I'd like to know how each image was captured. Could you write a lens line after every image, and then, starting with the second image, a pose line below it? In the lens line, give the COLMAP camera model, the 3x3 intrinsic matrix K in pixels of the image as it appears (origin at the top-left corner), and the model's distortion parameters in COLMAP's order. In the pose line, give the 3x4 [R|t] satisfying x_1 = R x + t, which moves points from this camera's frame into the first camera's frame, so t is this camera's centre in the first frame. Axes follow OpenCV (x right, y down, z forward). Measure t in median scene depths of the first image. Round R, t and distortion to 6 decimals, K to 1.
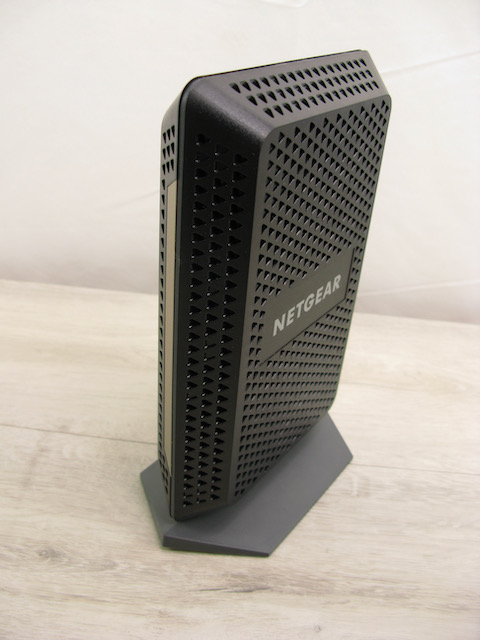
lens RADIAL K [[623.0, 0, 240.5], [0, 623.0, 330.1], [0, 0, 1]] dist [-0.096571, 0.000000]
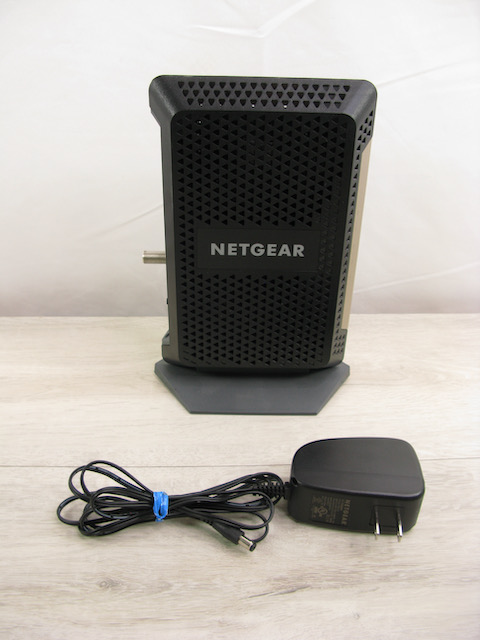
lens RADIAL K [[623.0, 0, 242.3], [0, 623.0, 329.8], [0, 0, 1]] dist [-0.096571, 0.000000]
pose [[0.990549, -0.105143, 0.088083, -0.110201], [0.101329, 0.993755, 0.046717, -0.104172], [-0.092445, -0.037351, 0.995017, -0.091672]]
